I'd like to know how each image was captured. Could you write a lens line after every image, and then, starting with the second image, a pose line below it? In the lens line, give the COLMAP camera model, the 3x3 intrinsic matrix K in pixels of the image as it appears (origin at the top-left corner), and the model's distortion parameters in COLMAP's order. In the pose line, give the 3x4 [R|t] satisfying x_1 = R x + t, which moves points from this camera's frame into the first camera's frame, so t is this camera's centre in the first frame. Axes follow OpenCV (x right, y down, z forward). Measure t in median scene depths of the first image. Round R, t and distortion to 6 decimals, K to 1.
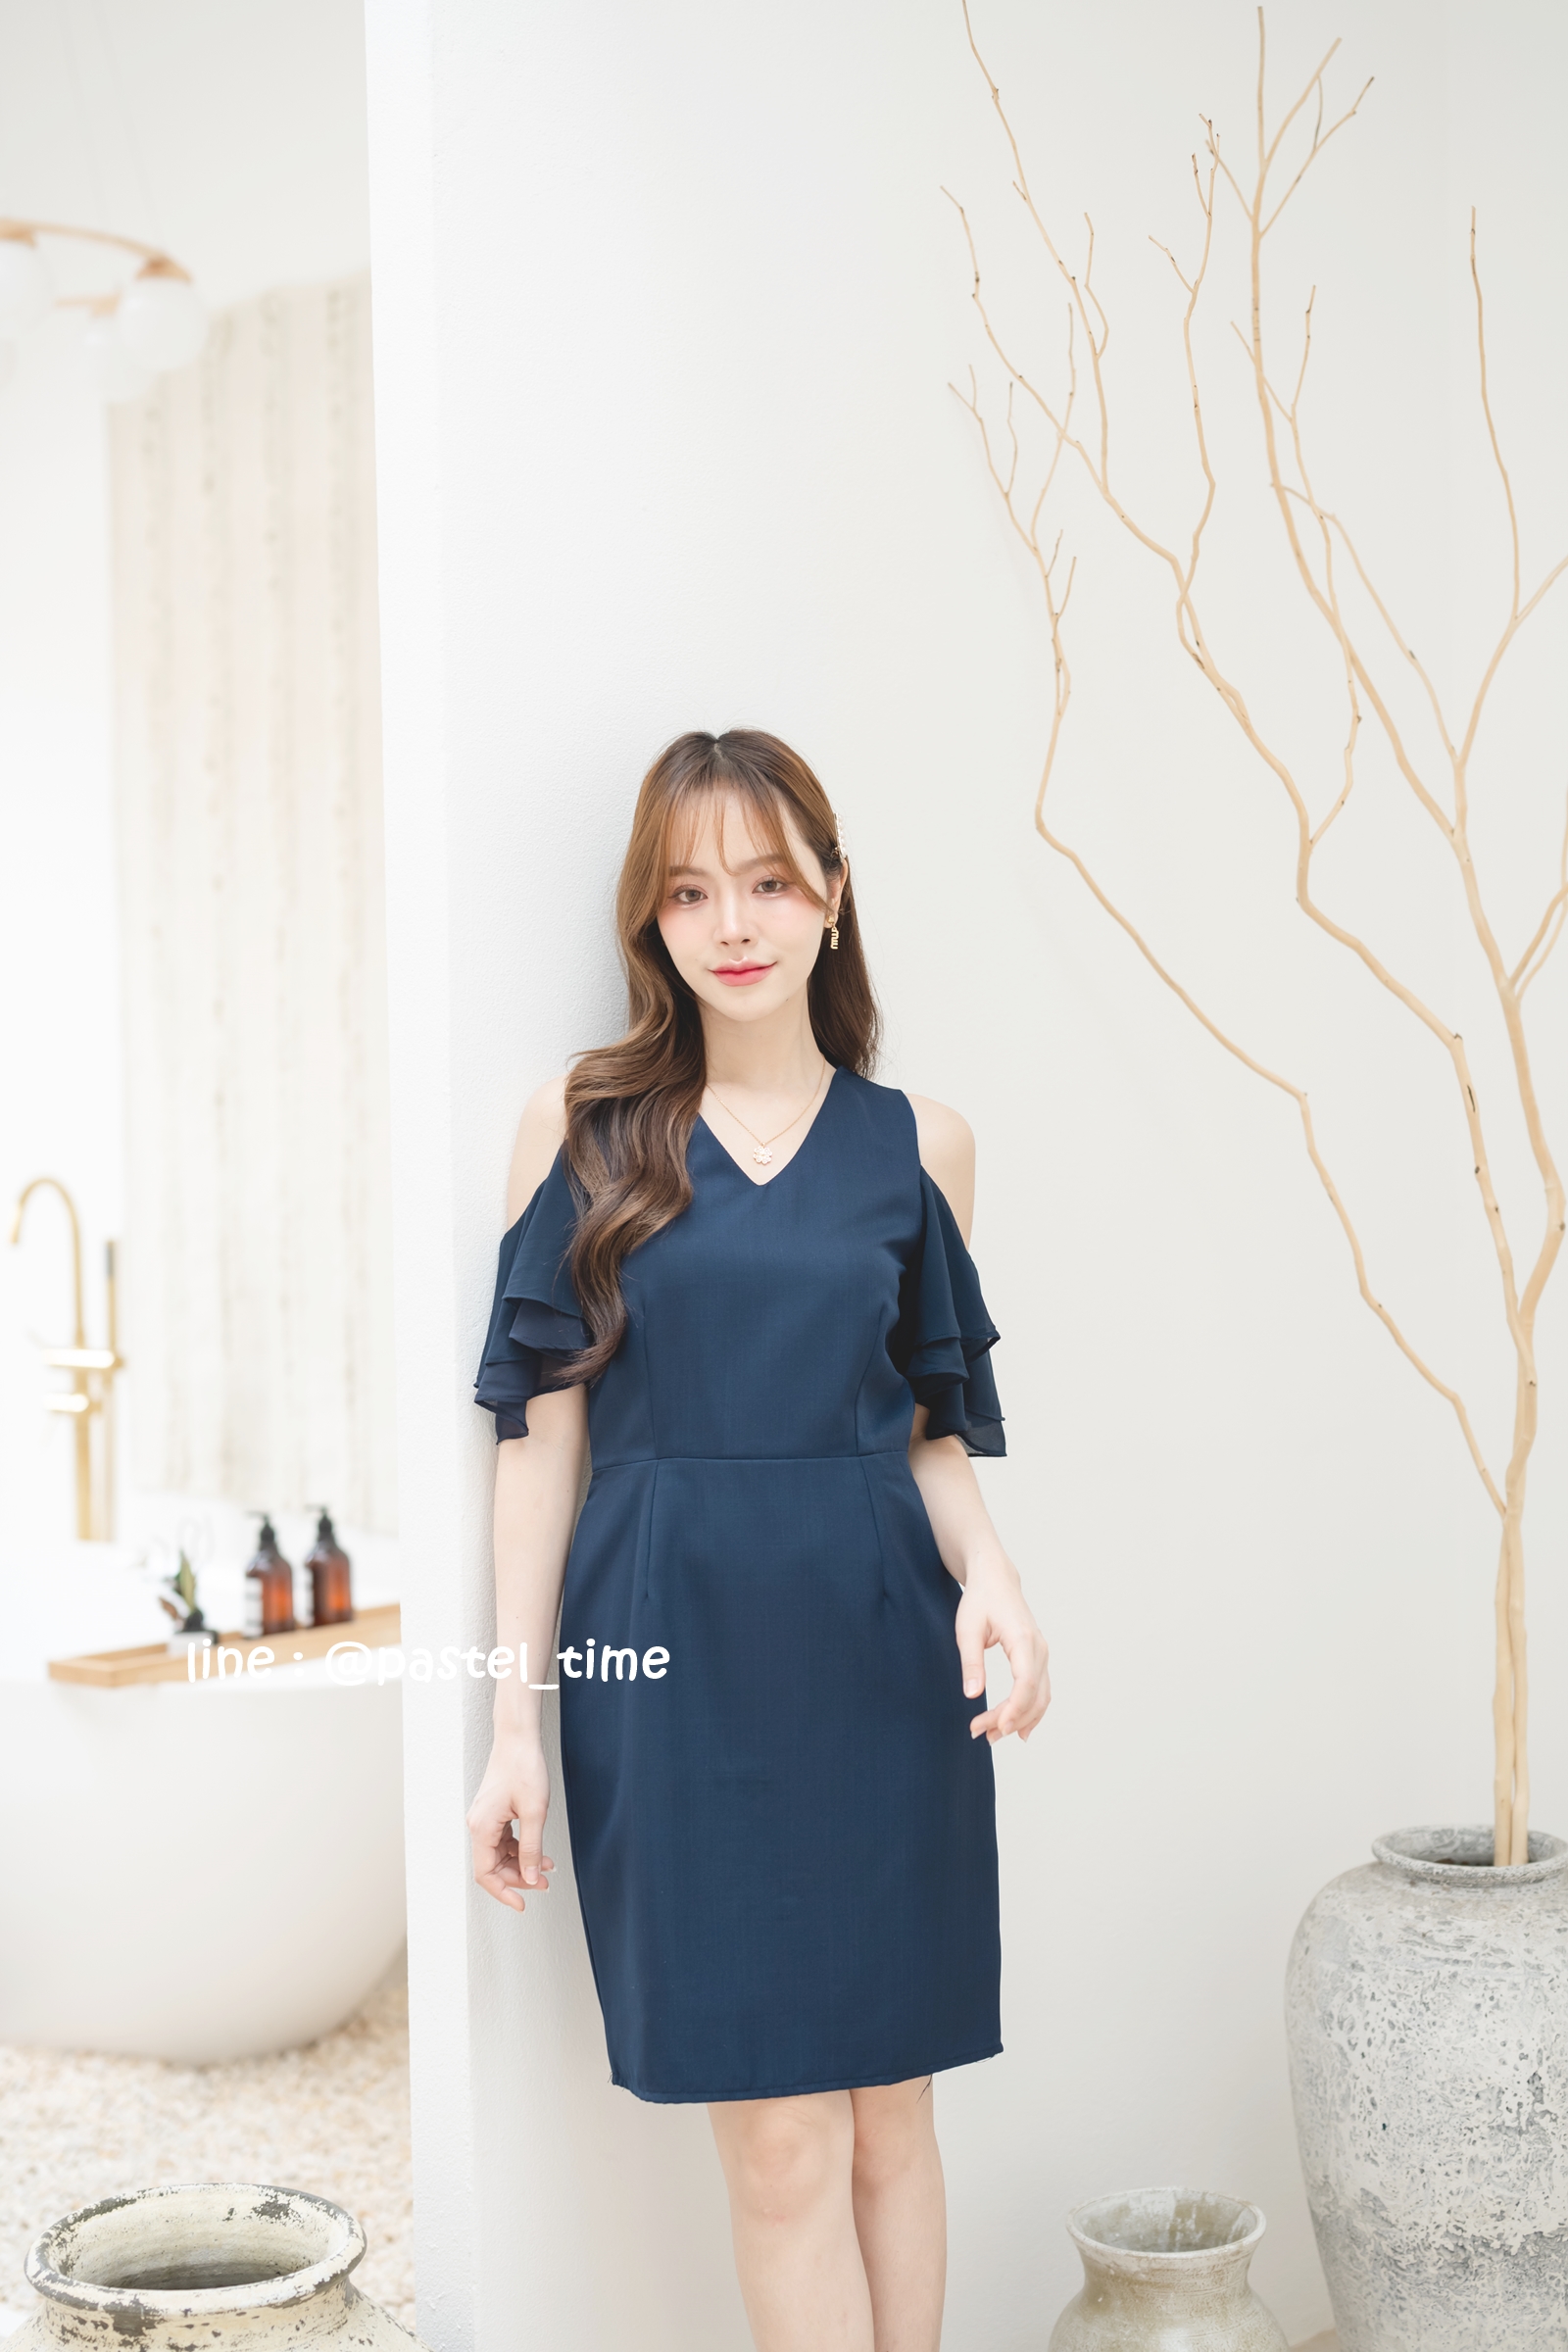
lens RADIAL K [[3386.2, 0, 817.2], [0, 3386.2, 1182.2], [0, 0, 1]] dist [0.006268, 0.000000]
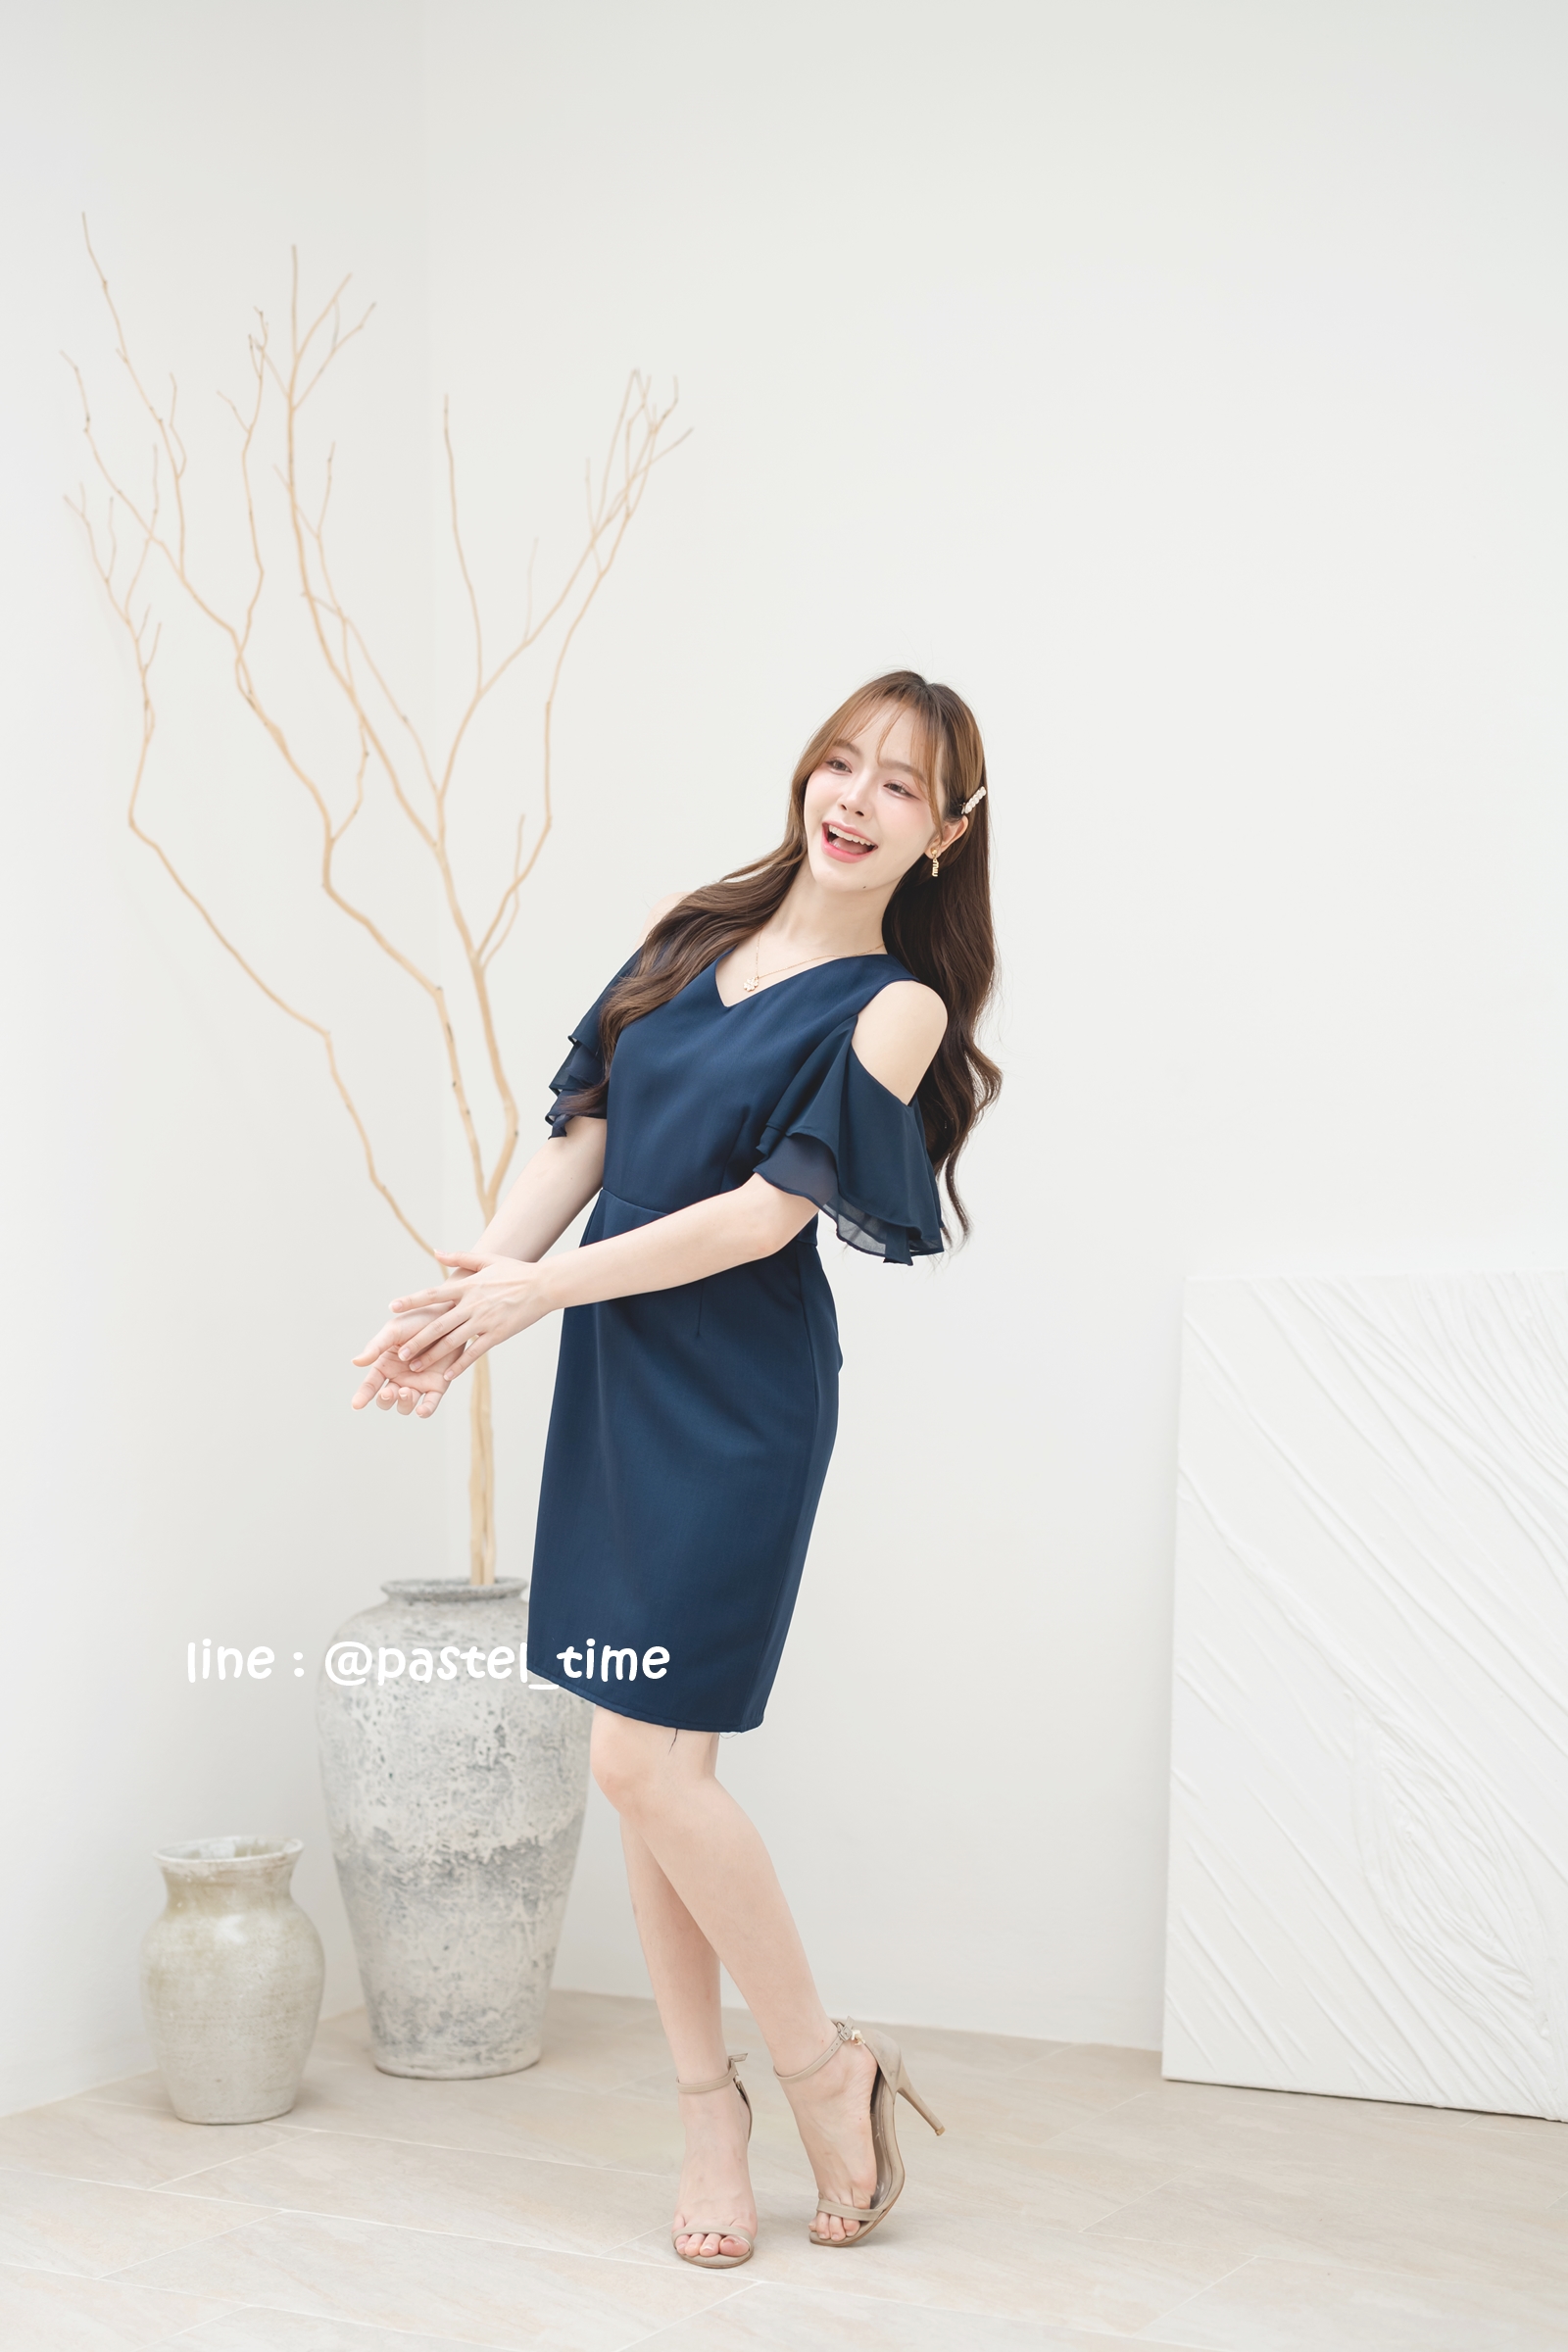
lens RADIAL K [[3386.2, 0, 786.1], [0, 3386.2, 1187.0], [0, 0, 1]] dist [0.006268, 0.000000]
pose [[0.960441, 0.009226, 0.278330, -0.059083], [0.015152, 0.996239, -0.085309, 0.161050], [-0.278070, 0.086151, 0.956690, -0.355210]]
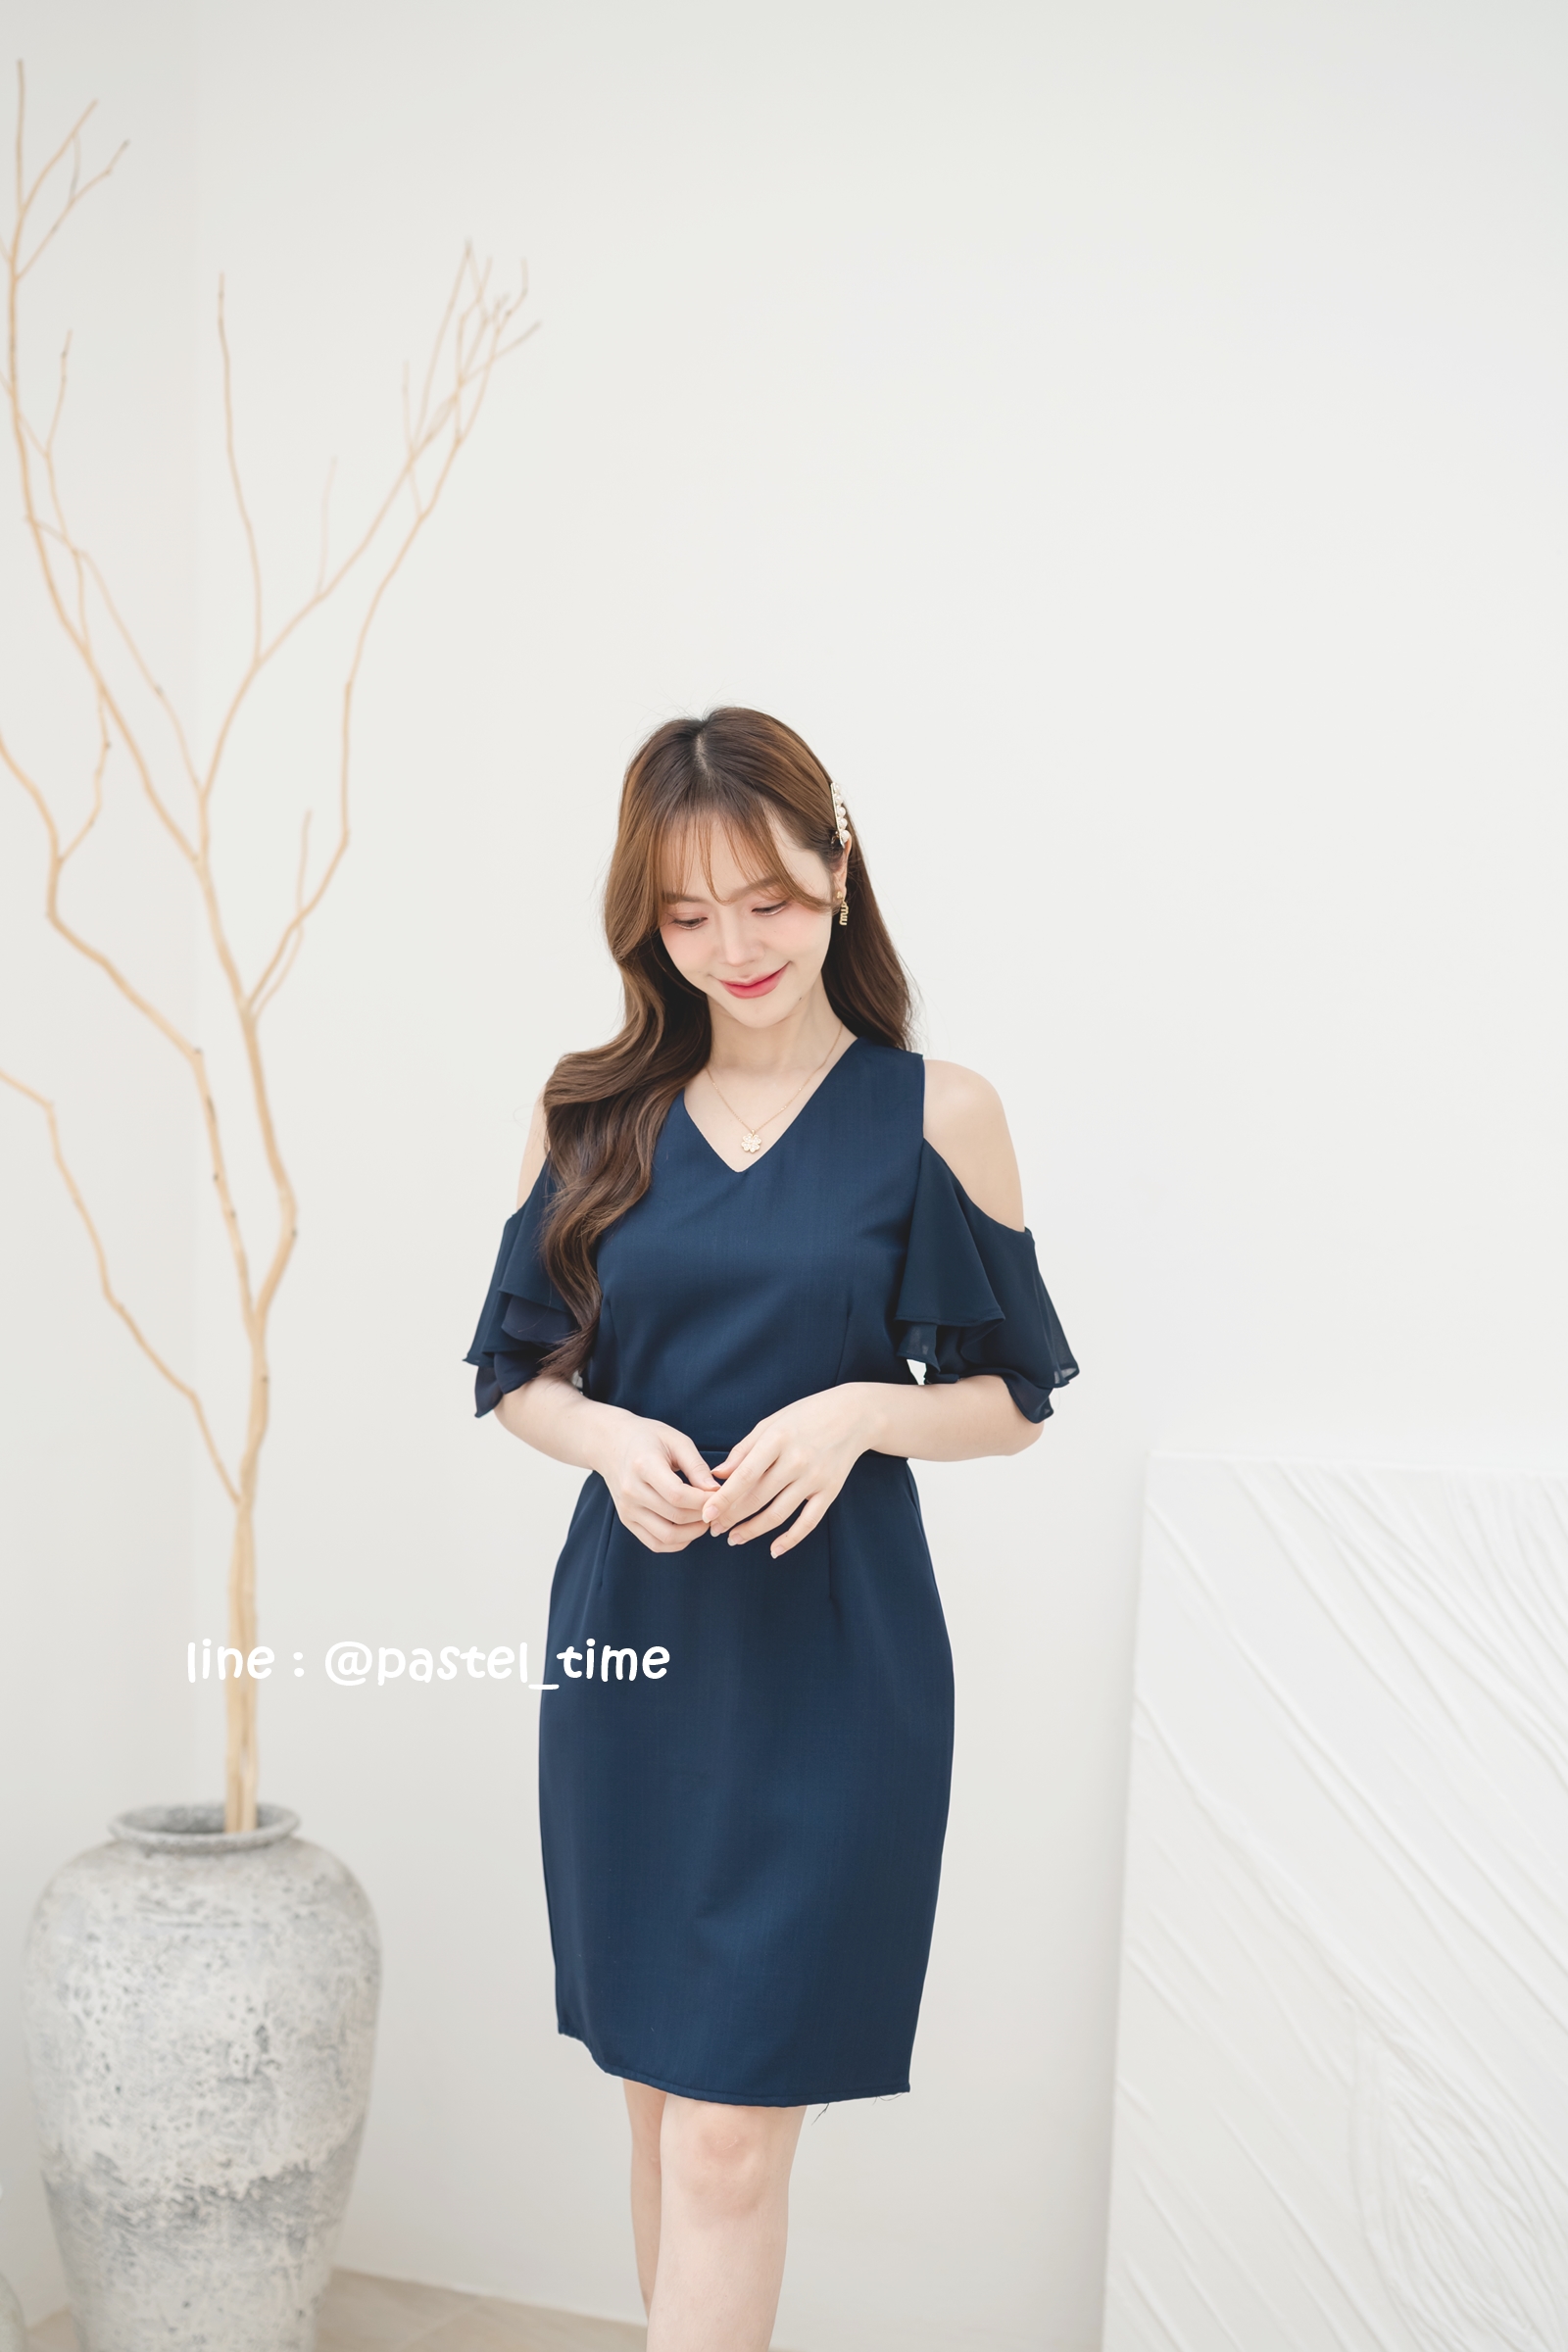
lens RADIAL K [[3386.2, 0, 801.9], [0, 3386.2, 1181.6], [0, 0, 1]] dist [0.006268, 0.000000]
pose [[0.933863, 0.014497, 0.357336, -0.012865], [-0.006191, 0.999684, -0.024377, 0.023141], [-0.357577, 0.020553, 0.933658, -0.055691]]
